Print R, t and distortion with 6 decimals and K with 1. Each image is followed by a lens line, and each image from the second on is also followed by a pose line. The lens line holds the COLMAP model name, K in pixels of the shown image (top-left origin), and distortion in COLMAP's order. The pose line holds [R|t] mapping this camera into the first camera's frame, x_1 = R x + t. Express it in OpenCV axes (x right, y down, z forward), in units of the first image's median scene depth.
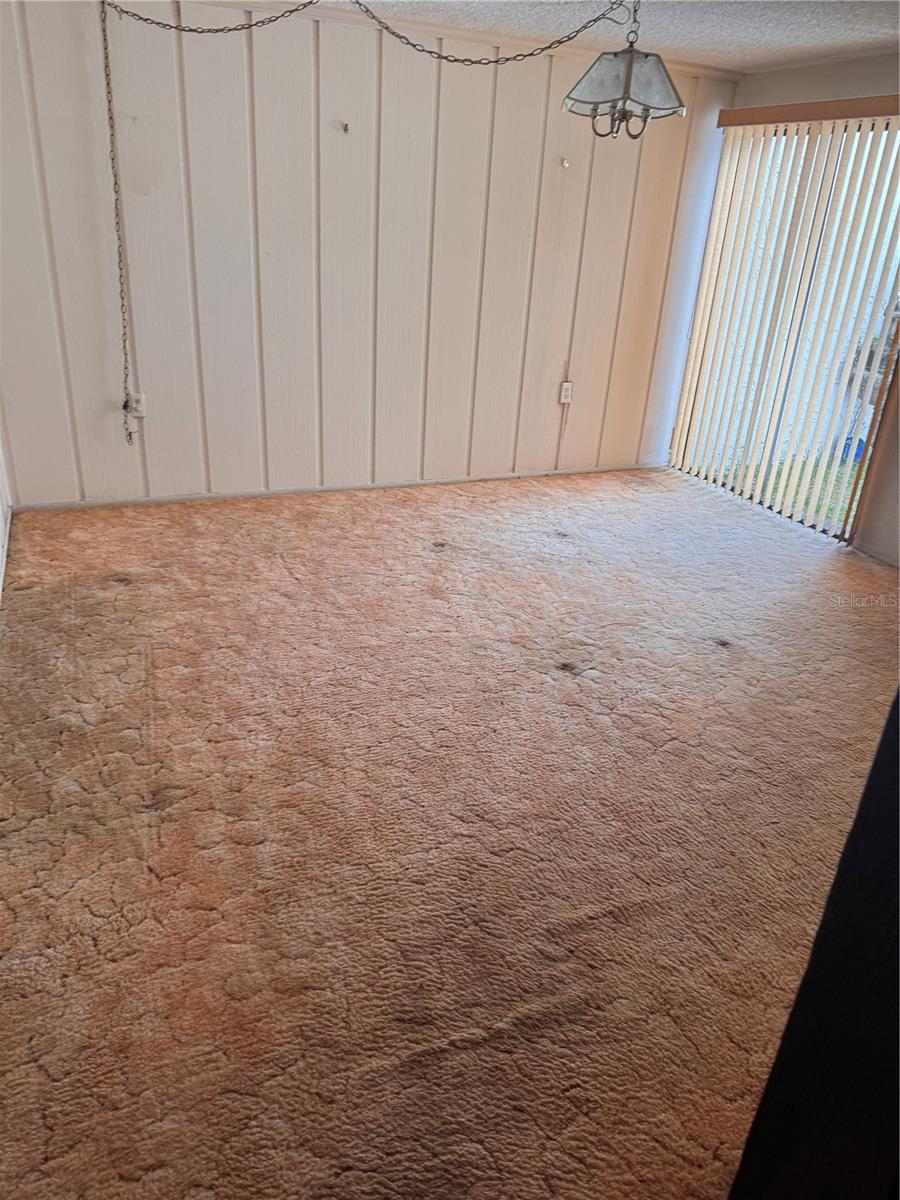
lens RADIAL K [[826.3, 0, 453.4], [0, 826.3, 595.8], [0, 0, 1]] dist [0.147533, -0.271163]
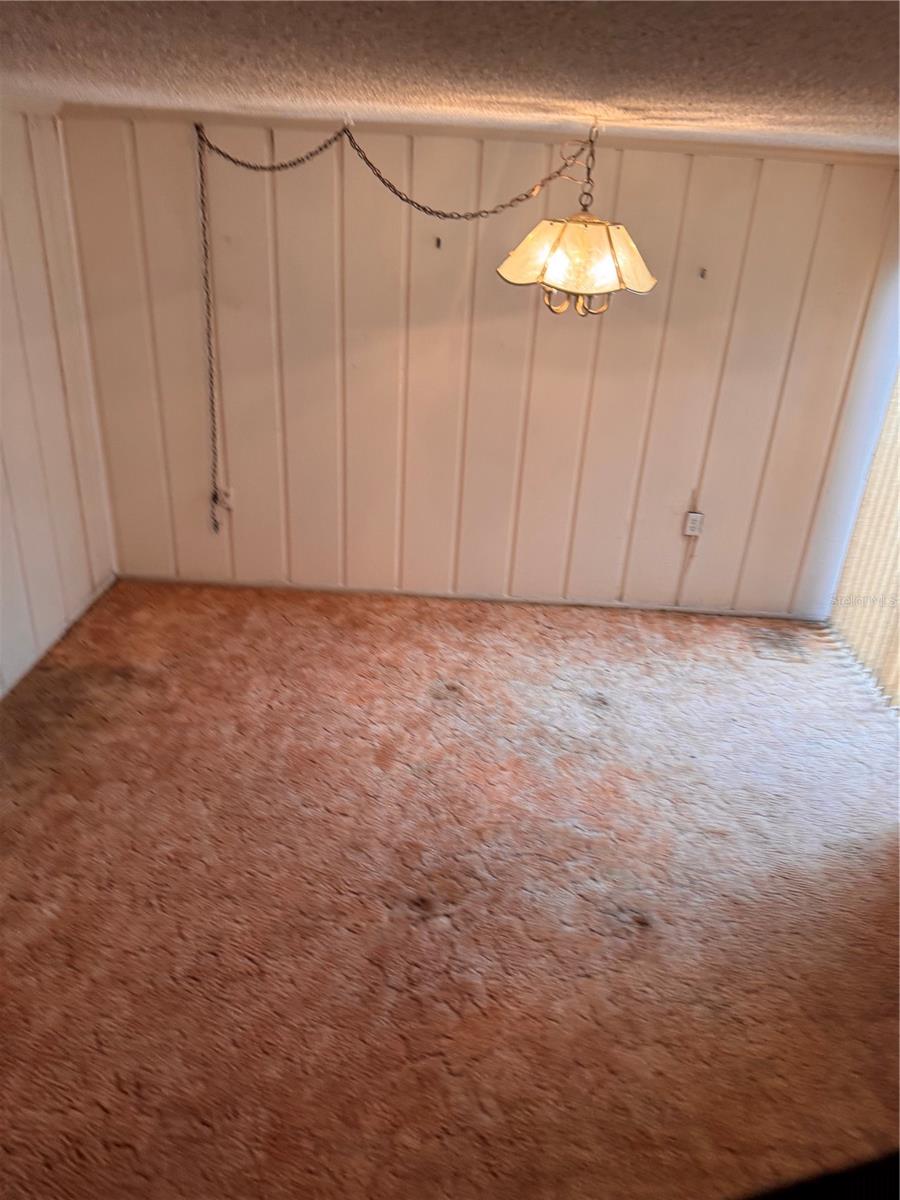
lens RADIAL K [[843.9, 0, 450.0], [0, 843.9, 600.0], [0, 0, 1]] dist [0.126882, -0.143261]
pose [[0.903355, 0.180999, -0.388830, 0.310225], [-0.179042, 0.982961, 0.041603, -0.185385], [0.389735, 0.032035, 0.920370, 0.110941]]
